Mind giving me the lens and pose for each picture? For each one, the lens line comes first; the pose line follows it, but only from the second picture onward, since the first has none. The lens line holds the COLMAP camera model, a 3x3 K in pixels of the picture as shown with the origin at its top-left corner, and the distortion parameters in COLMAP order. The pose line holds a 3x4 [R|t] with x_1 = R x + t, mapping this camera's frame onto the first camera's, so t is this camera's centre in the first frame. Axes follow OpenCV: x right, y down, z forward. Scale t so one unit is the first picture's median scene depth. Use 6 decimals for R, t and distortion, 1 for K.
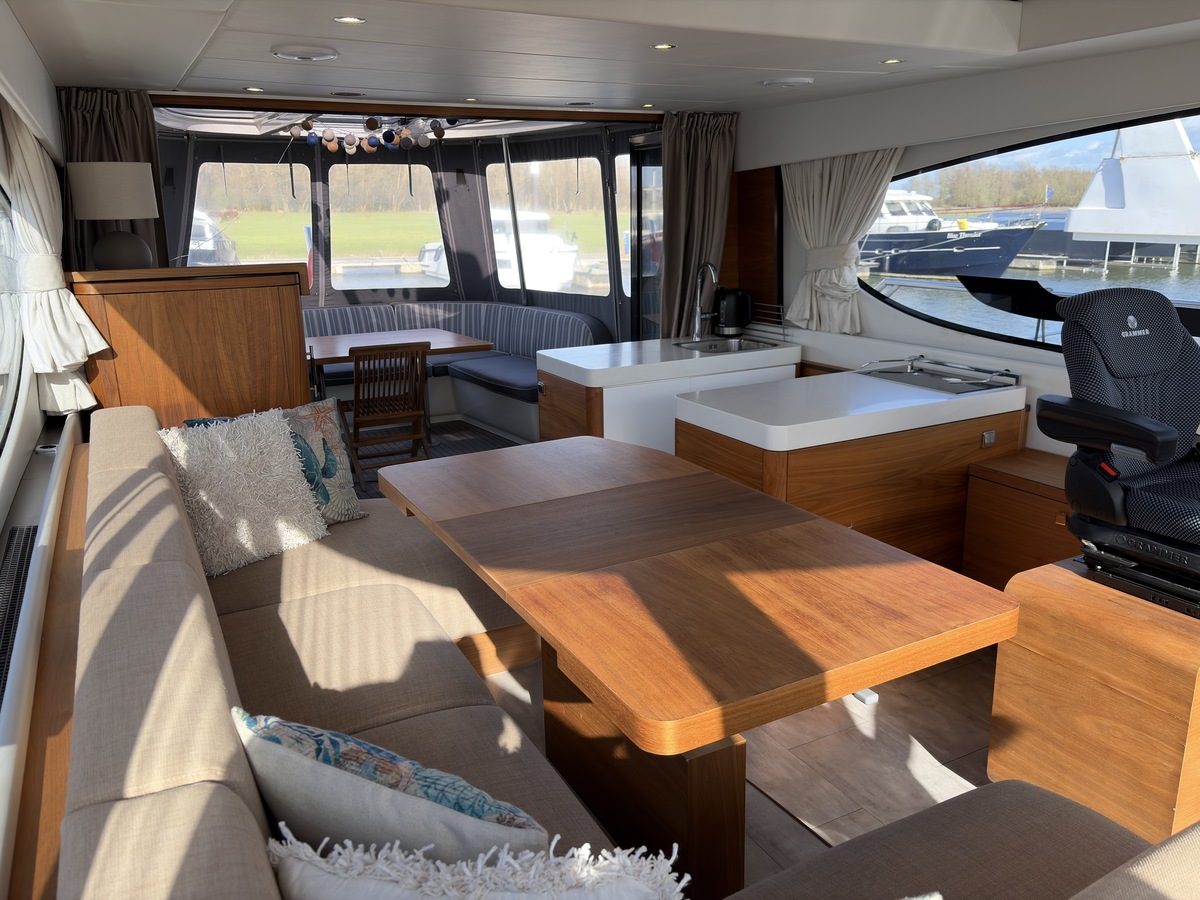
lens RADIAL K [[908.3, 0, 599.2], [0, 908.3, 449.5], [0, 0, 1]] dist [0.033711, -0.031938]
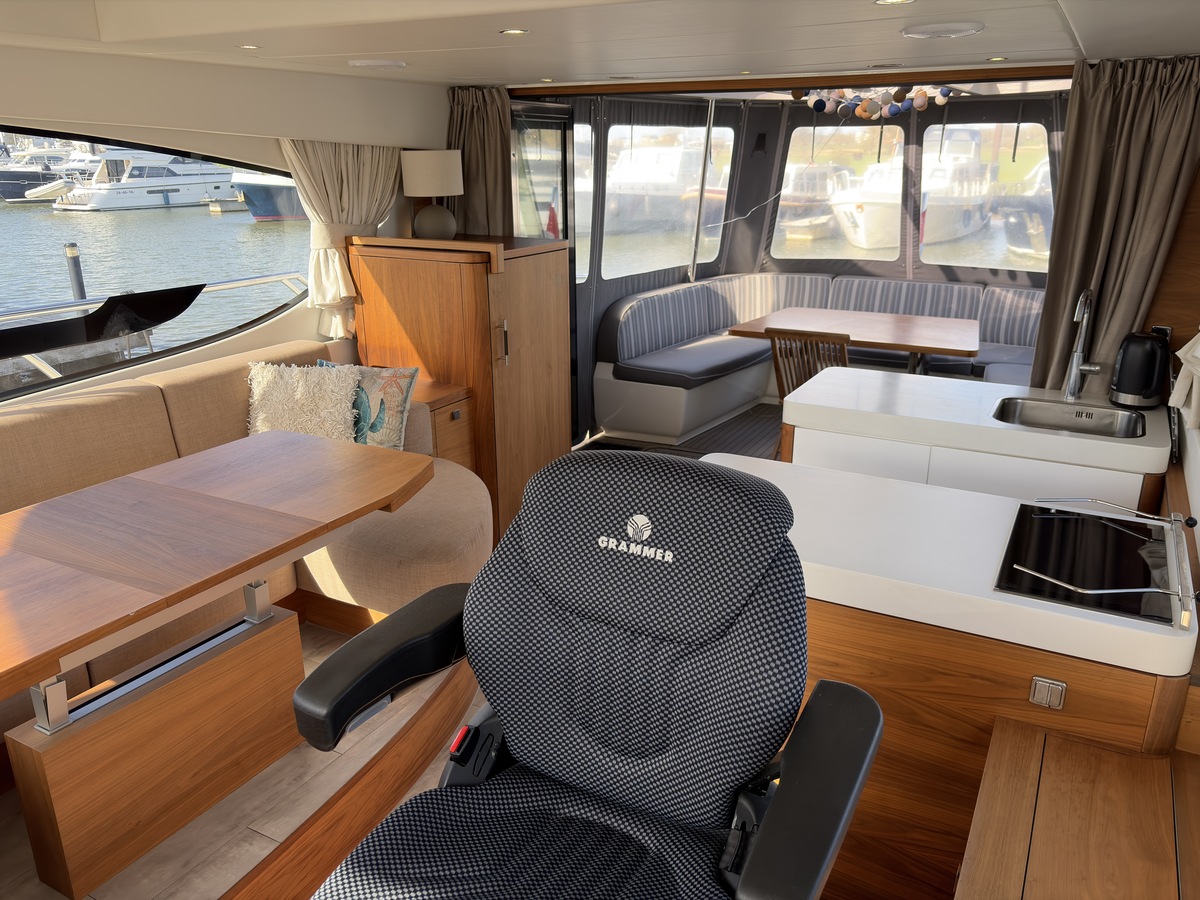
lens RADIAL K [[908.3, 0, 597.9], [0, 908.3, 454.5], [0, 0, 1]] dist [0.033711, -0.031938]
pose [[0.548333, 0.279170, -0.788286, 0.355733], [-0.223936, 0.957225, 0.183229, -0.099037], [0.805720, 0.076056, 0.587394, 0.244901]]
